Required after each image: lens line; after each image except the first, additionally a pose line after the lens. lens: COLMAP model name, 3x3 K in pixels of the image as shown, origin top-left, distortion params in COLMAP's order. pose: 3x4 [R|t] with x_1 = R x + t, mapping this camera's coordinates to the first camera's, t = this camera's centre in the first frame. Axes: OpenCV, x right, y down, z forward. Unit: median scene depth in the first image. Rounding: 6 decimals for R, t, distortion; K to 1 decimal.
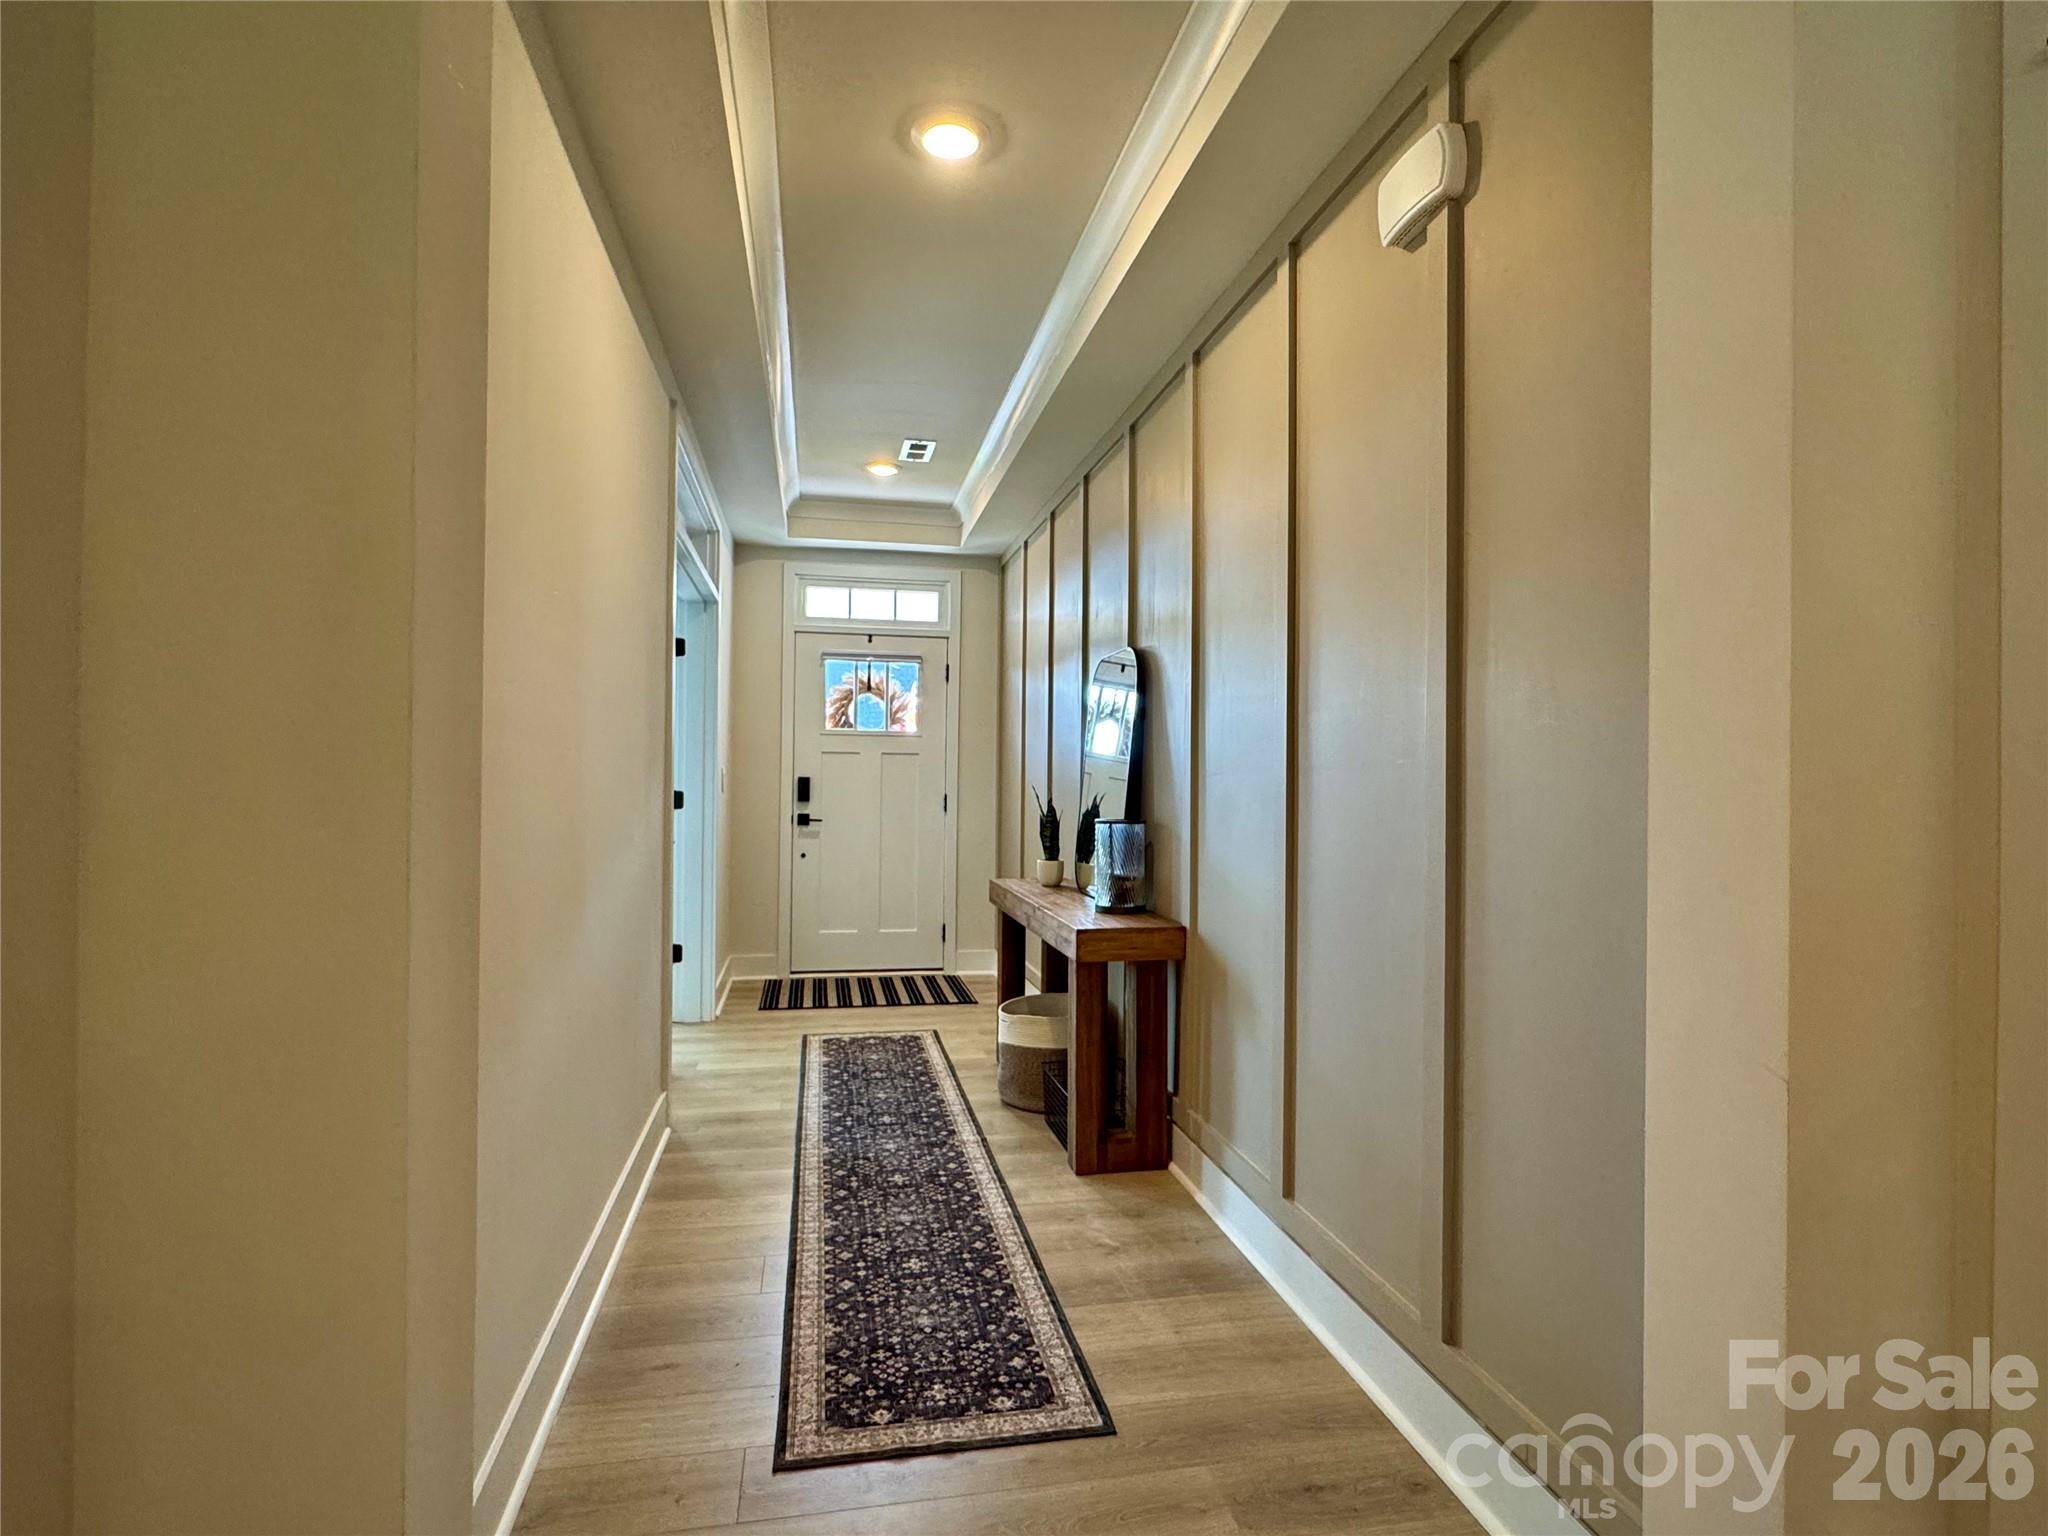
lens RADIAL K [[1032.3, 0, 1024.0], [0, 1032.3, 768.0], [0, 0, 1]] dist [-0.004860, -0.001418]
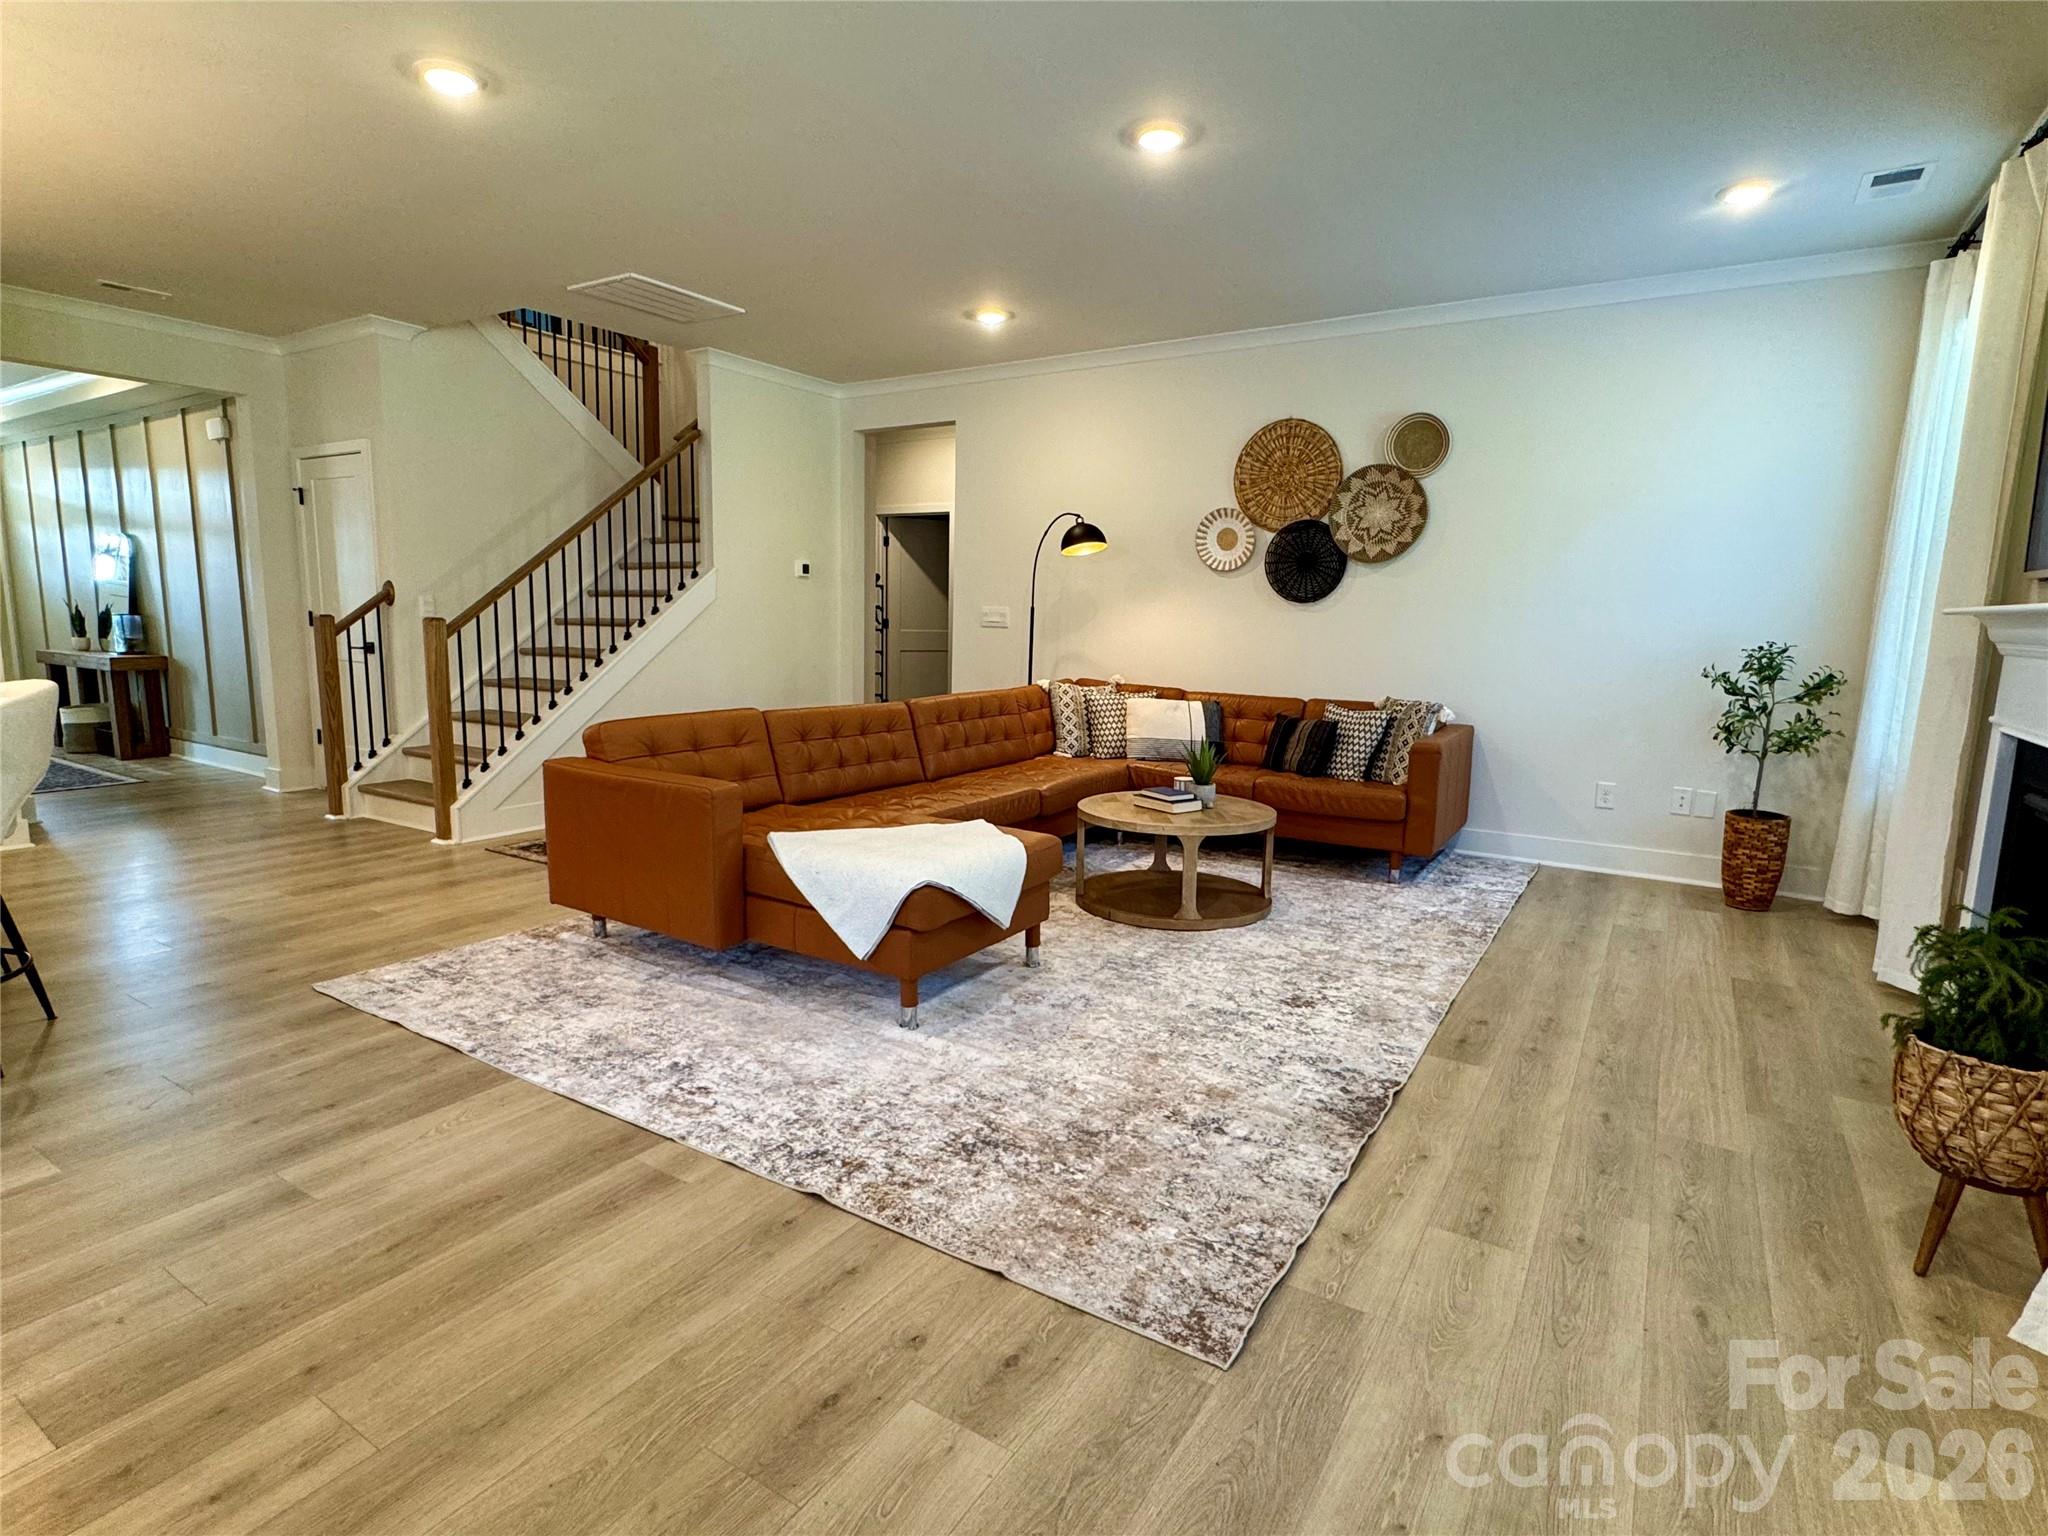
lens RADIAL K [[1032.3, 0, 1024.0], [0, 1032.3, 768.0], [0, 0, 1]] dist [-0.004860, -0.001418]
pose [[0.684368, -0.103350, 0.721775, -0.210717], [-0.019367, 0.986978, 0.159688, -0.012014], [-0.728879, -0.123264, 0.673454, -1.899883]]
